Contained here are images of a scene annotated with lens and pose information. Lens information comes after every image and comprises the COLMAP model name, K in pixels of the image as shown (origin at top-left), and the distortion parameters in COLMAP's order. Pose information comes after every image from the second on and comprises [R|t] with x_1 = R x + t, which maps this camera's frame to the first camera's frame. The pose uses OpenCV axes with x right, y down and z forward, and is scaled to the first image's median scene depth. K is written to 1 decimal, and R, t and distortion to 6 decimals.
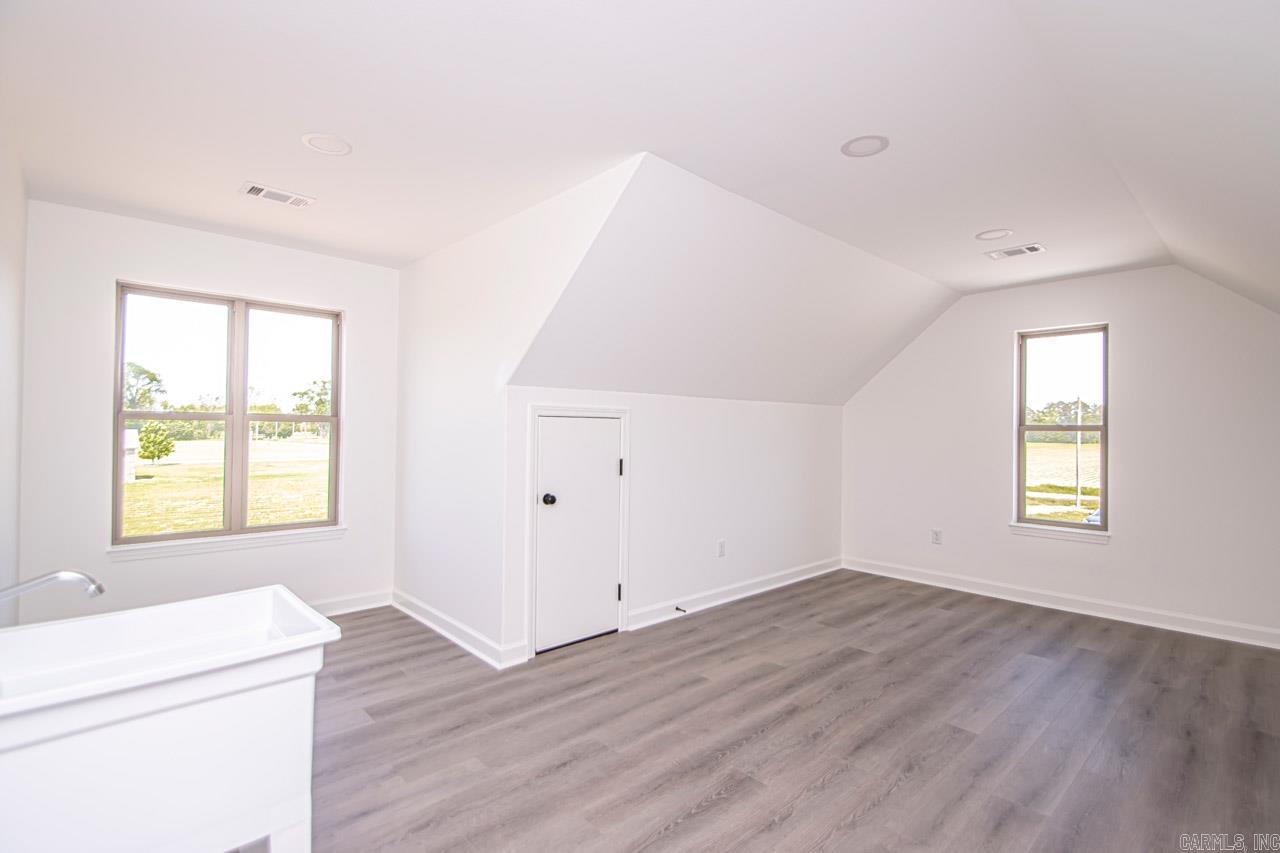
lens RADIAL K [[590.6, 0, 651.7], [0, 590.6, 424.7], [0, 0, 1]] dist [0.020777, -0.018492]
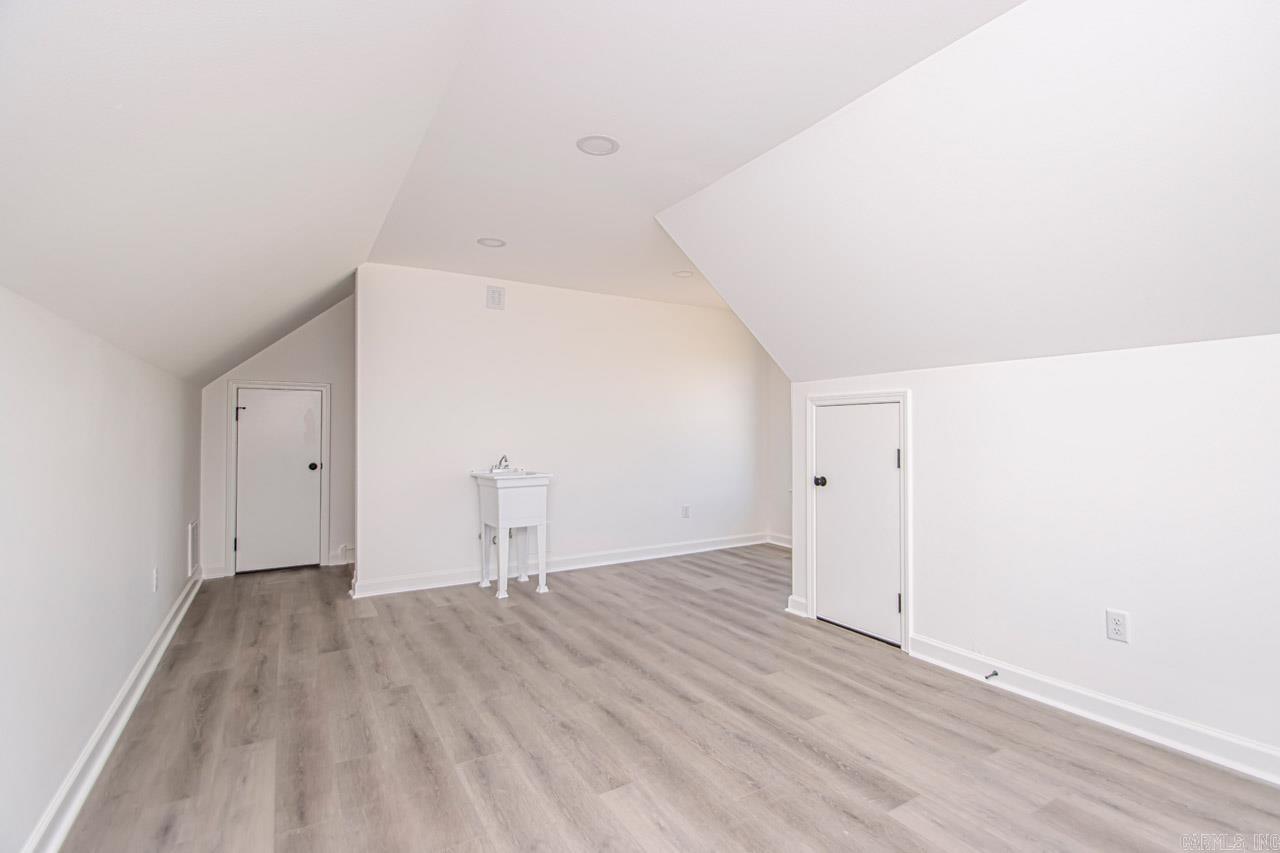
lens RADIAL K [[607.8, 0, 661.1], [0, 607.8, 430.8], [0, 0, 1]] dist [0.022676, -0.021428]
pose [[-0.197092, -0.012302, -0.980308, 1.184027], [0.009099, 0.999855, -0.014377, 0.055123], [0.980343, -0.011753, -0.196951, 1.116009]]
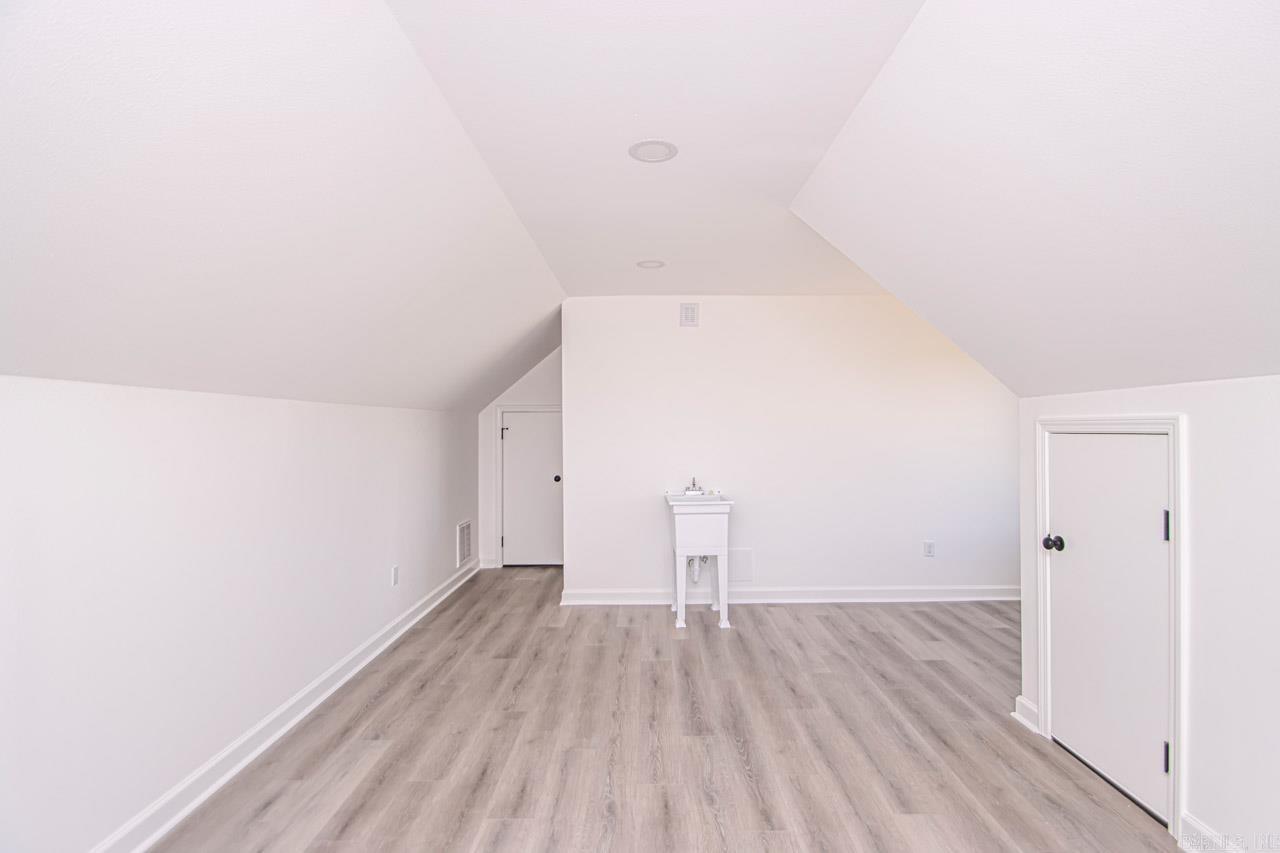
lens RADIAL K [[609.7, 0, 646.0], [0, 609.7, 428.3], [0, 0, 1]] dist [0.020707, -0.021657]
pose [[-0.688257, -0.003881, -0.725456, 0.893090], [0.008006, 0.999884, -0.012945, -0.015747], [0.725422, -0.014718, -0.688147, 1.388261]]
